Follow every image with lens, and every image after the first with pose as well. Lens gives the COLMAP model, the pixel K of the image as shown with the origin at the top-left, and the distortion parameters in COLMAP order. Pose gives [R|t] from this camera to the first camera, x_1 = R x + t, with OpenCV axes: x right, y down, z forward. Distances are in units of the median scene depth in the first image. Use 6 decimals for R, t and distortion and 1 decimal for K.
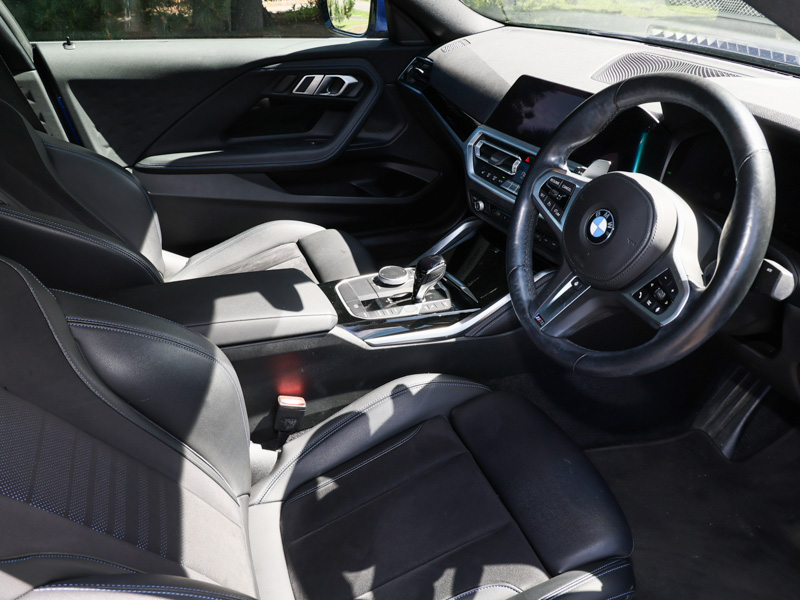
lens RADIAL K [[633.3, 0, 377.3], [0, 633.3, 300.9], [0, 0, 1]] dist [0.001032, -0.004141]
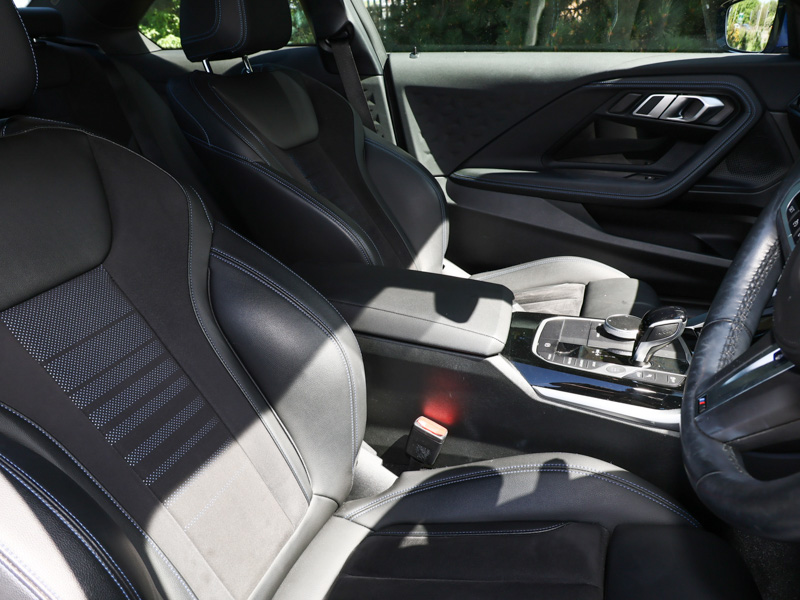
lens RADIAL K [[633.3, 0, 377.3], [0, 633.3, 300.9], [0, 0, 1]] dist [0.001032, -0.004141]
pose [[0.737033, 0.225126, -0.637260, 0.238292], [-0.298630, 0.954333, -0.008247, 0.020813], [0.606302, 0.196383, 0.770605, 0.214571]]
